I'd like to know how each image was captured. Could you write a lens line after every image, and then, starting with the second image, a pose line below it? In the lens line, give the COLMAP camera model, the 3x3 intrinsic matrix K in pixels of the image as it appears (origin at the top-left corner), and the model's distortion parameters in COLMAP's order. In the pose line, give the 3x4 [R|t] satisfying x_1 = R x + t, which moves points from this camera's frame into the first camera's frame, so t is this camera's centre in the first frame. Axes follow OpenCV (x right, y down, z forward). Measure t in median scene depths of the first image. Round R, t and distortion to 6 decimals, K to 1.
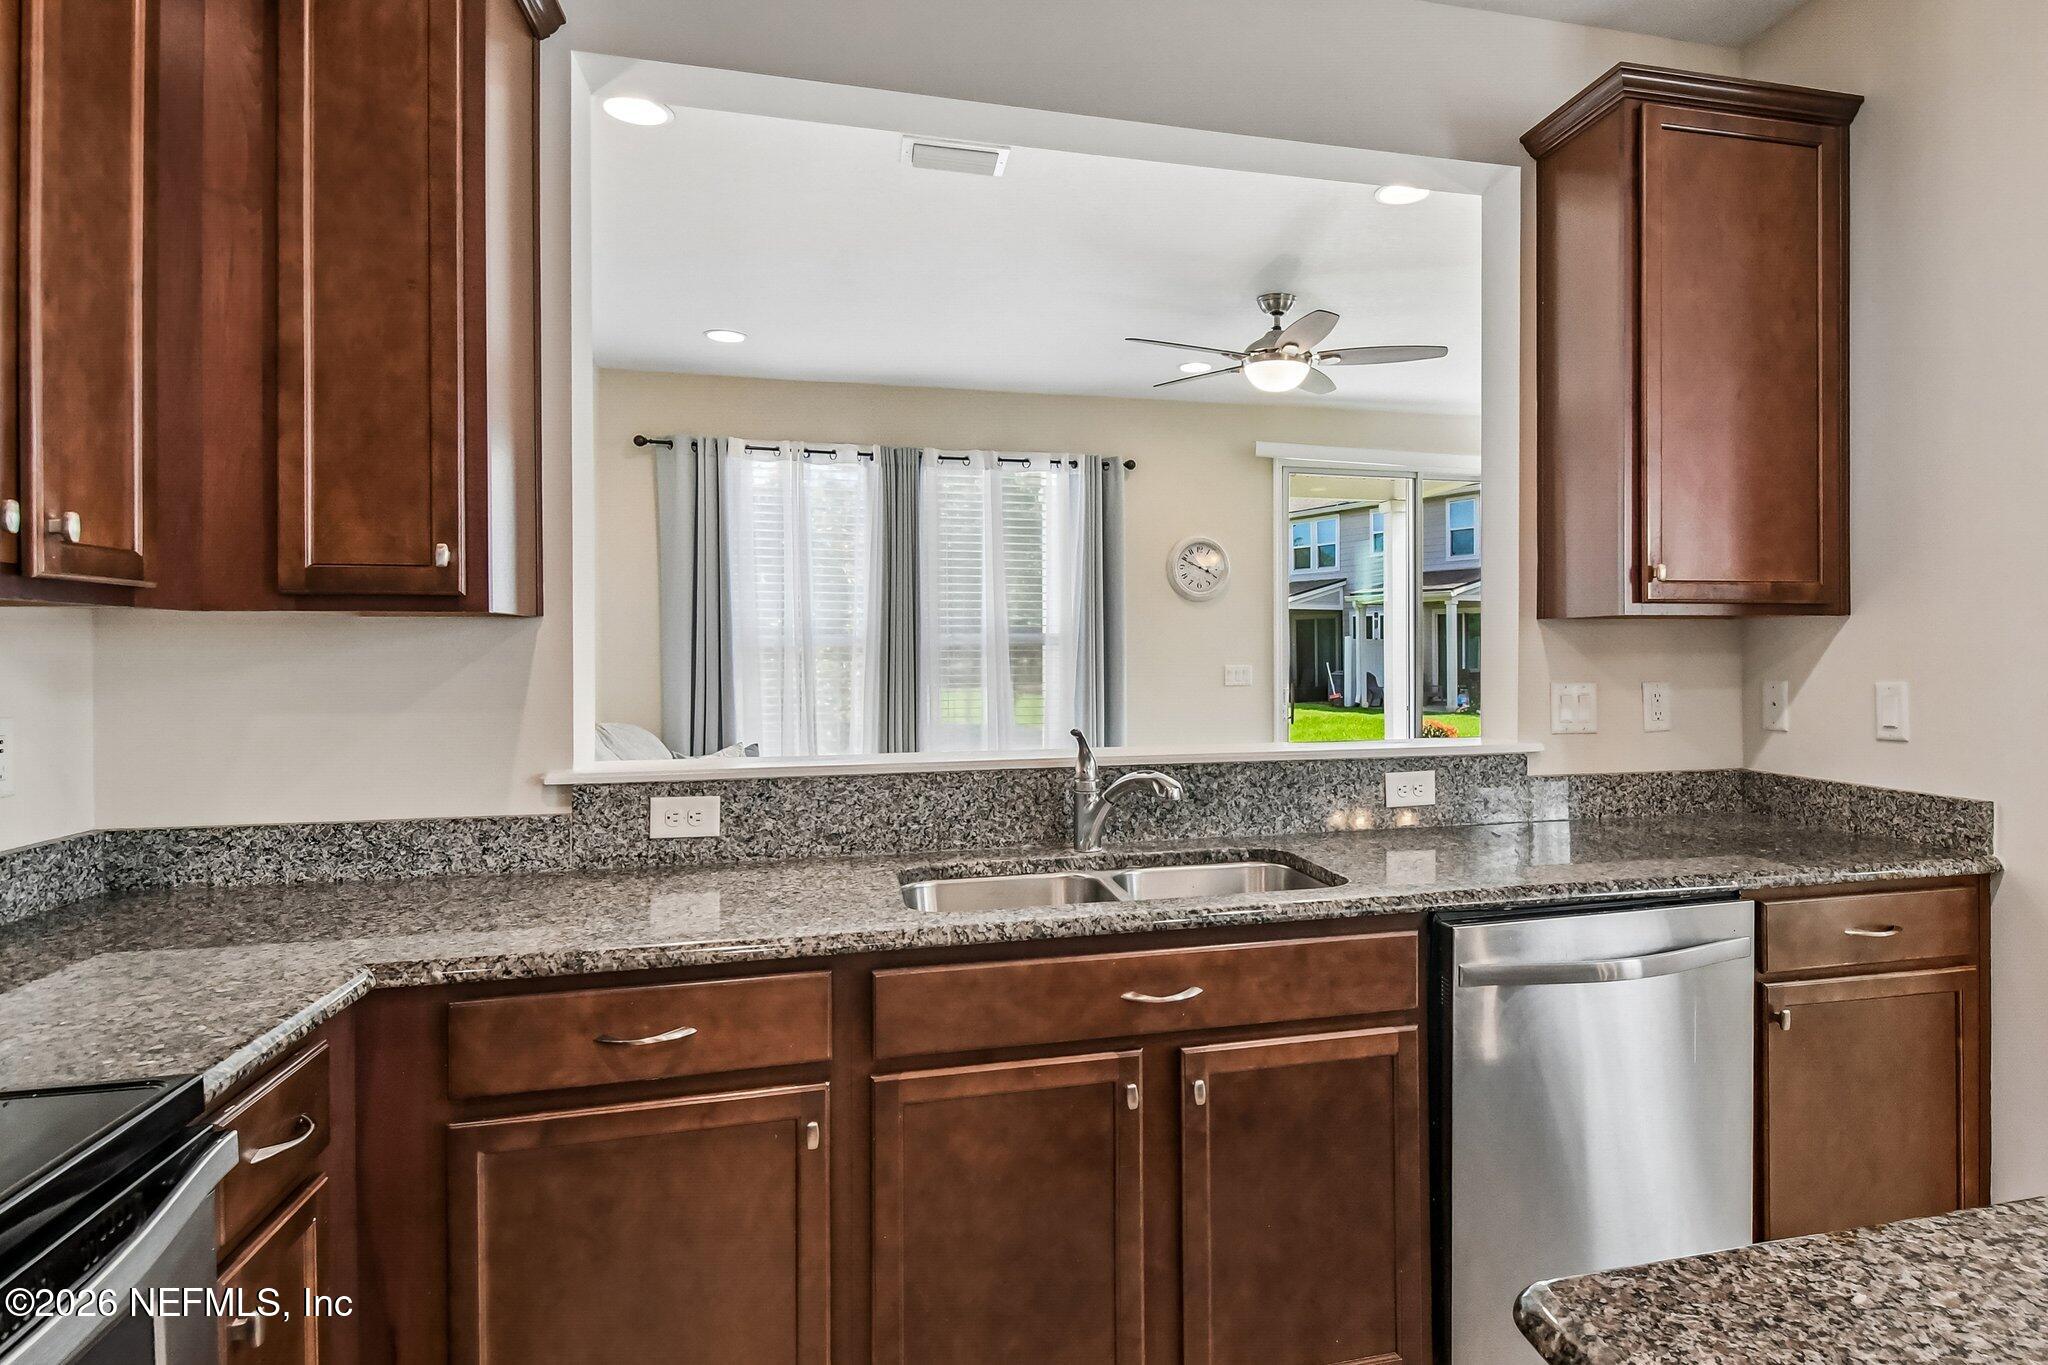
lens RADIAL K [[1127.4, 0, 1157.2], [0, 1127.4, 651.2], [0, 0, 1]] dist [0.021587, -0.000610]
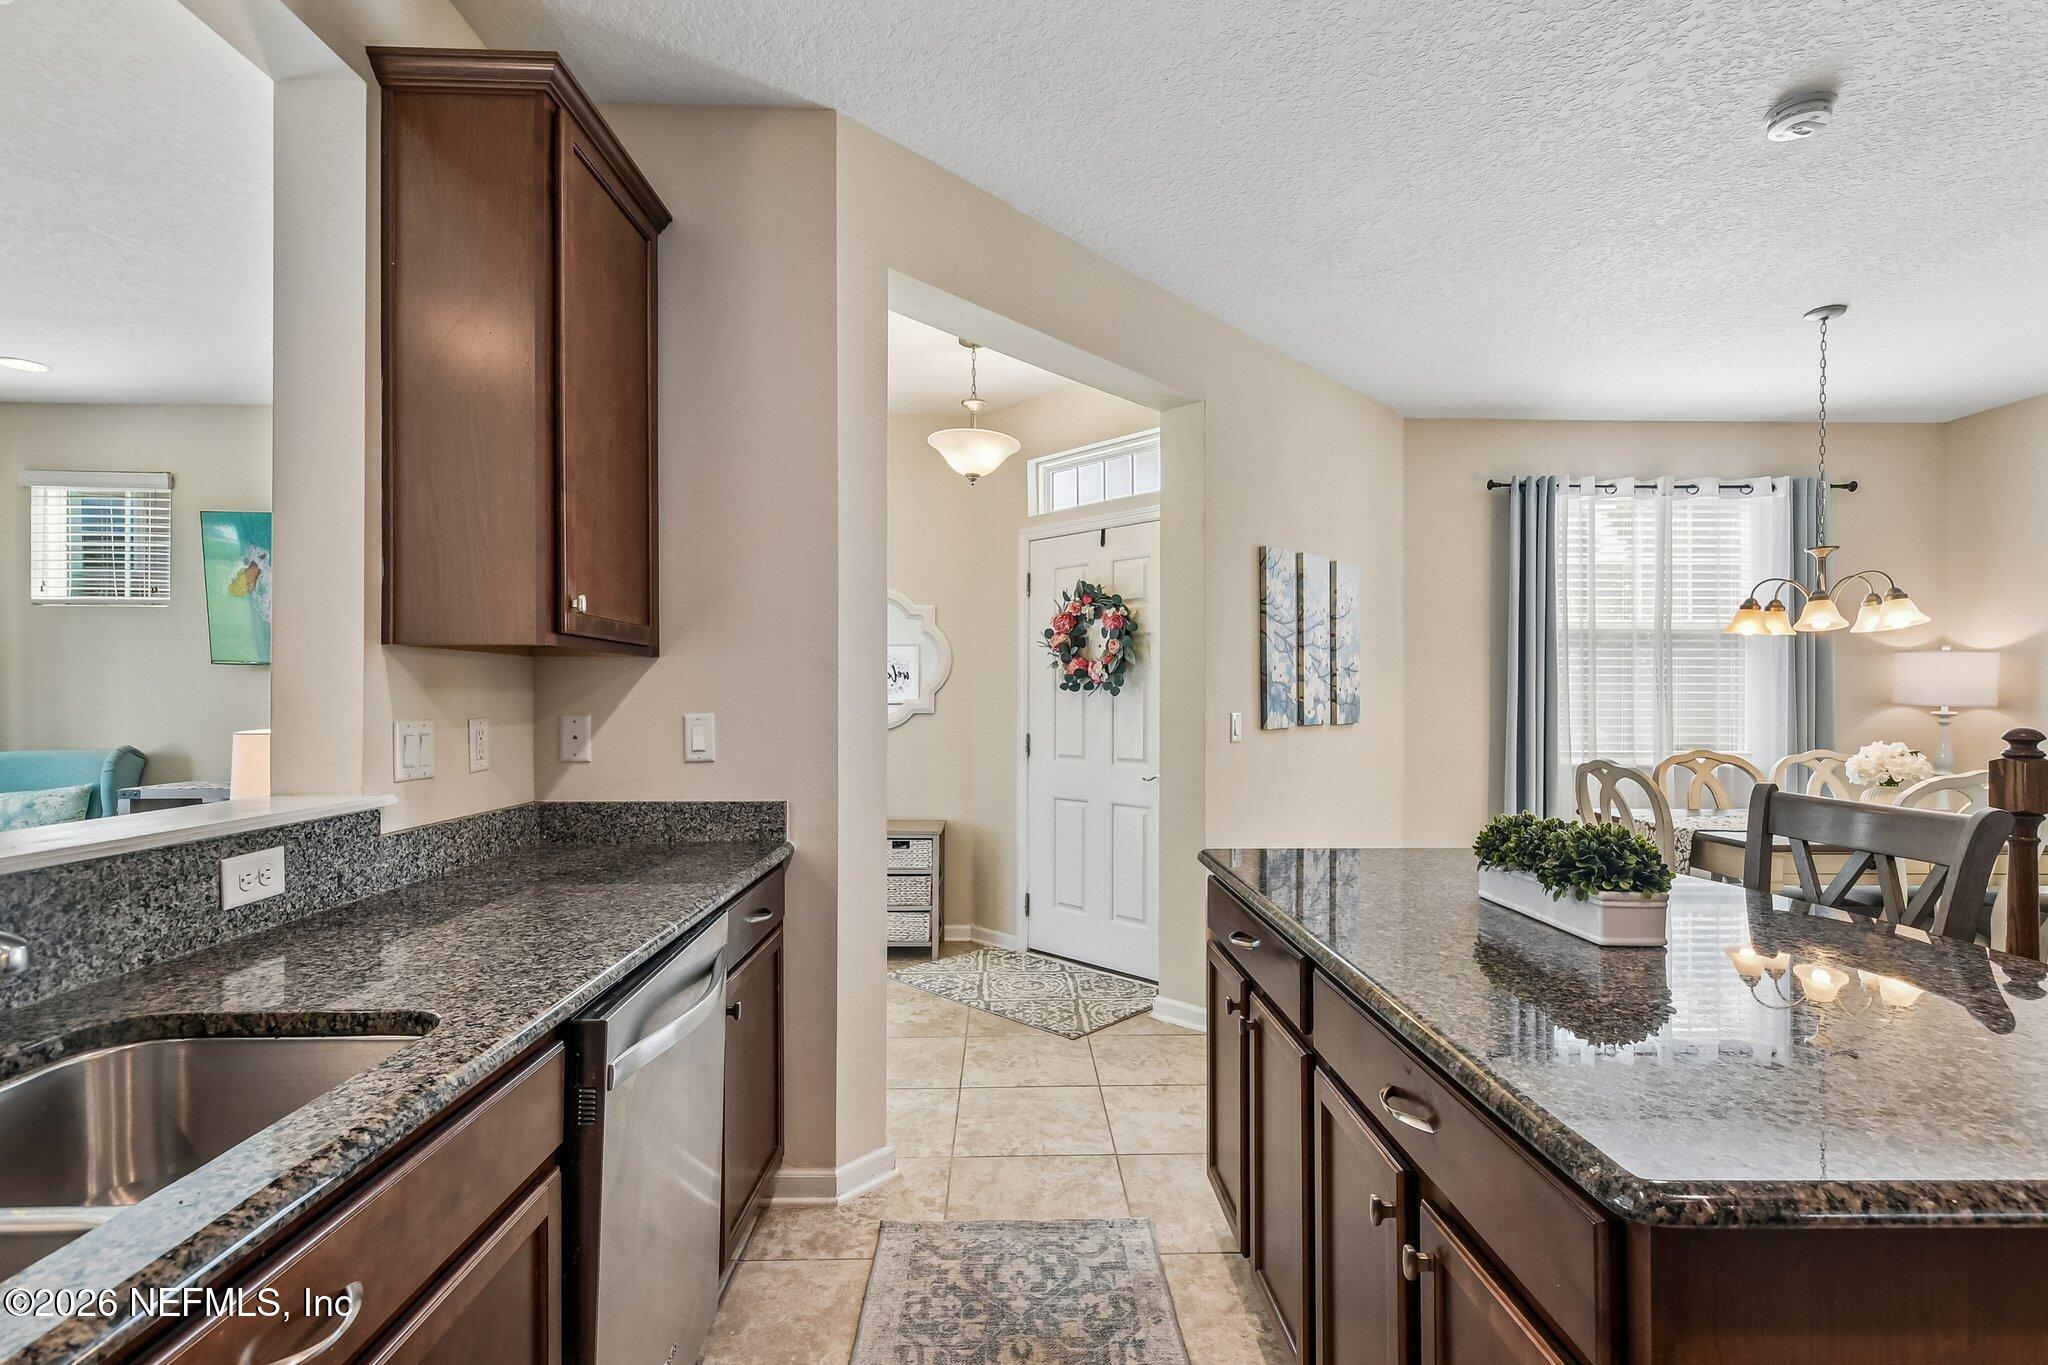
lens RADIAL K [[907.2, 0, 1017.7], [0, 907.2, 708.7], [0, 0, 1]] dist [0.026790, -0.020925]
pose [[0.241988, -0.006647, 0.970257, -0.210834], [-0.002750, 0.999968, 0.007536, 0.012411], [-0.970275, -0.004491, 0.241961, 0.408418]]
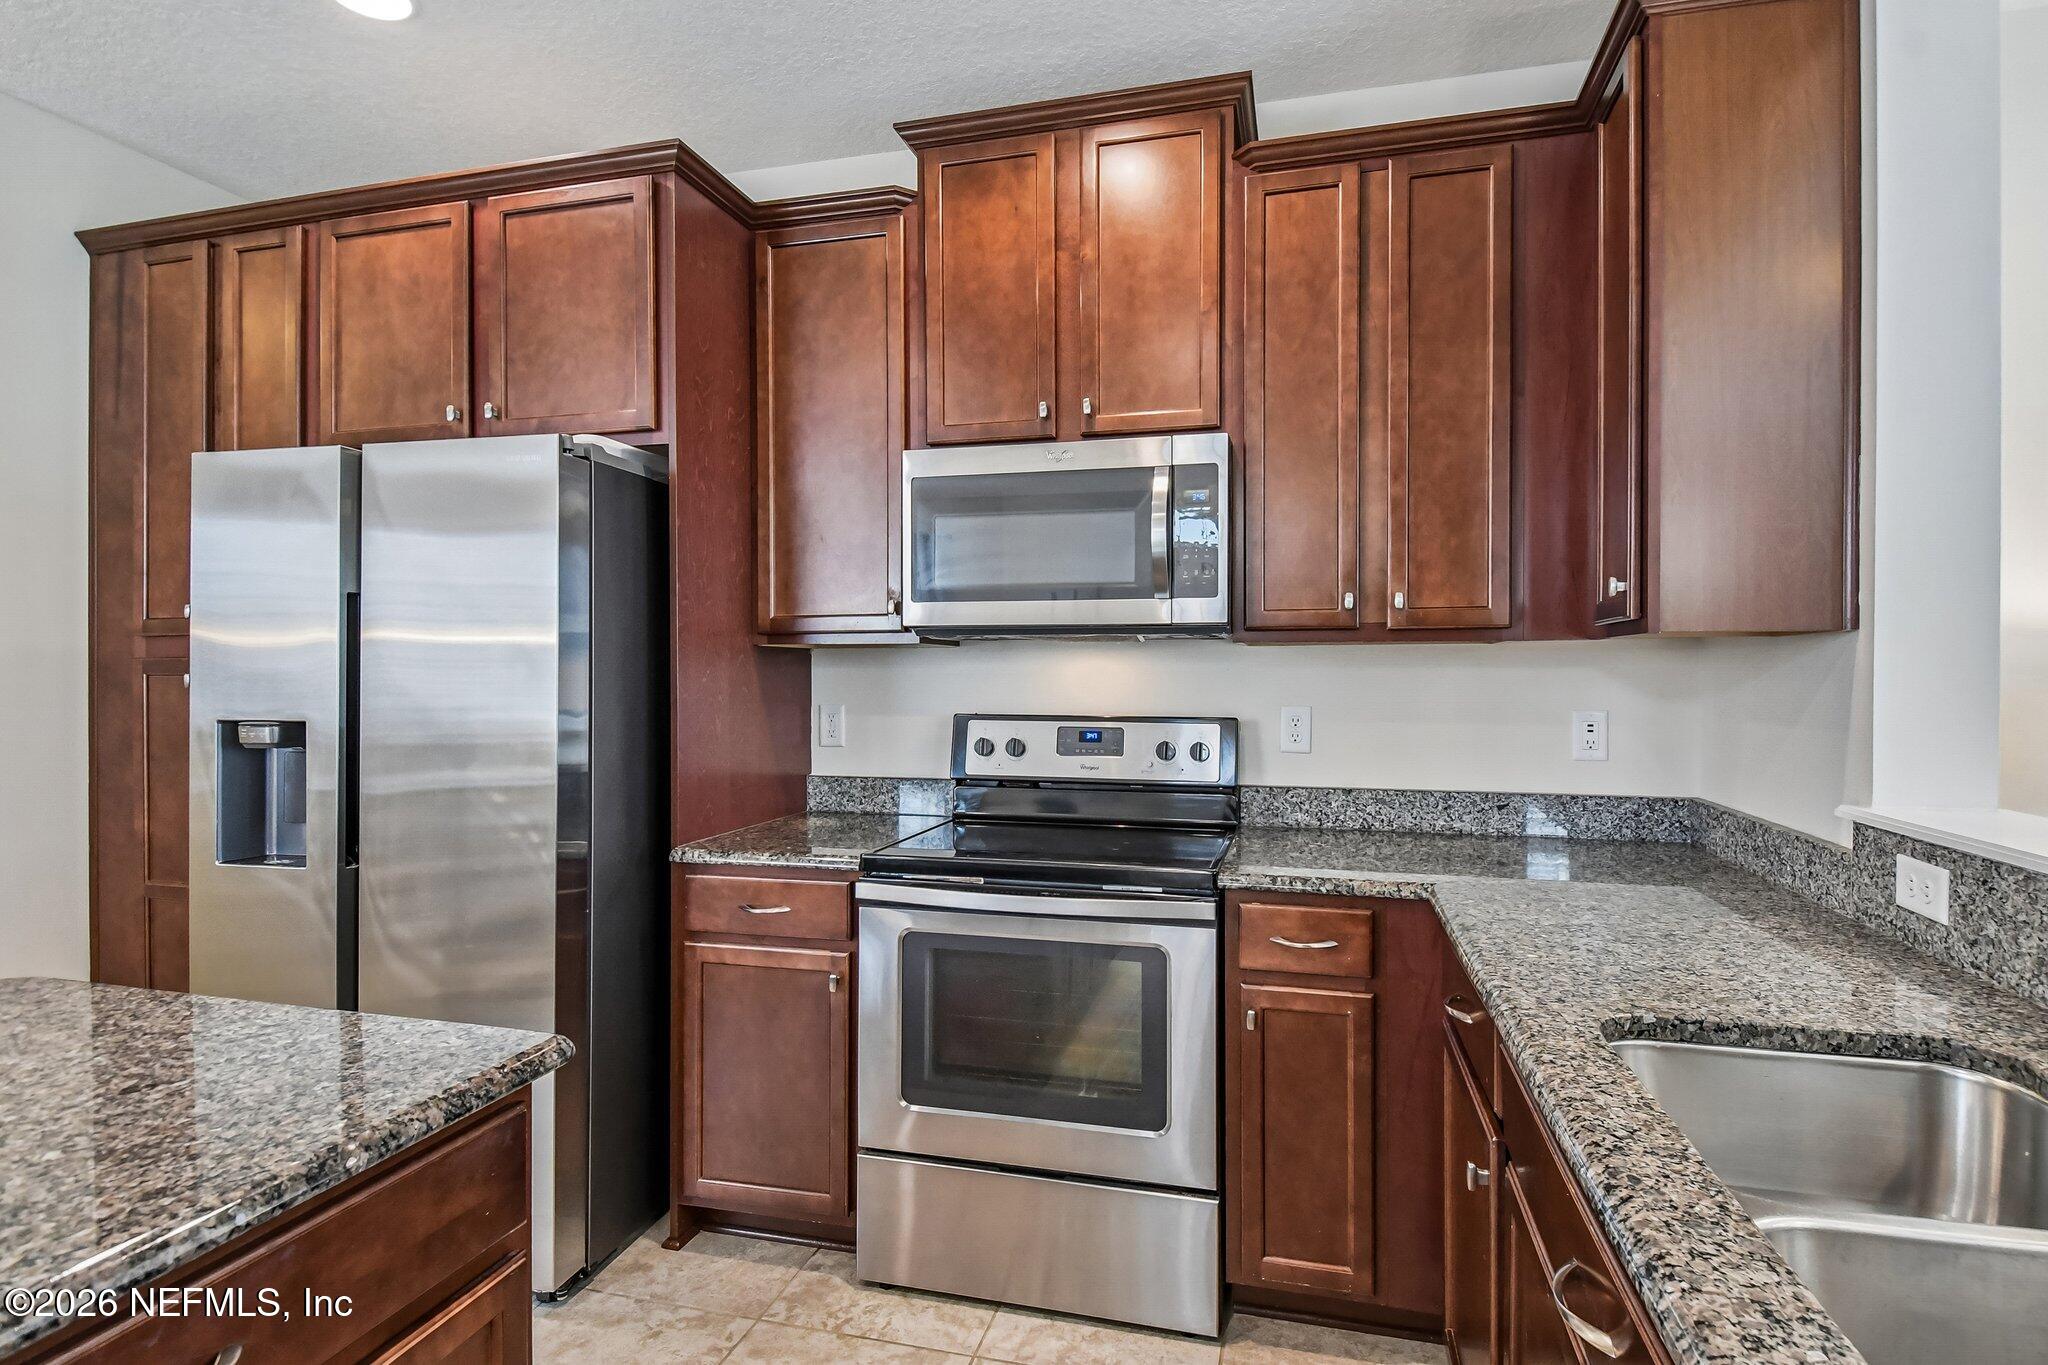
lens RADIAL K [[984.3, 0, 1067.3], [0, 984.3, 677.3], [0, 0, 1]] dist [0.016788, -0.011695]
pose [[-0.476282, 0.010094, -0.879235, 0.370726], [0.000308, 0.999936, 0.011313, -0.001867], [0.879292, 0.005117, -0.476255, 0.692157]]
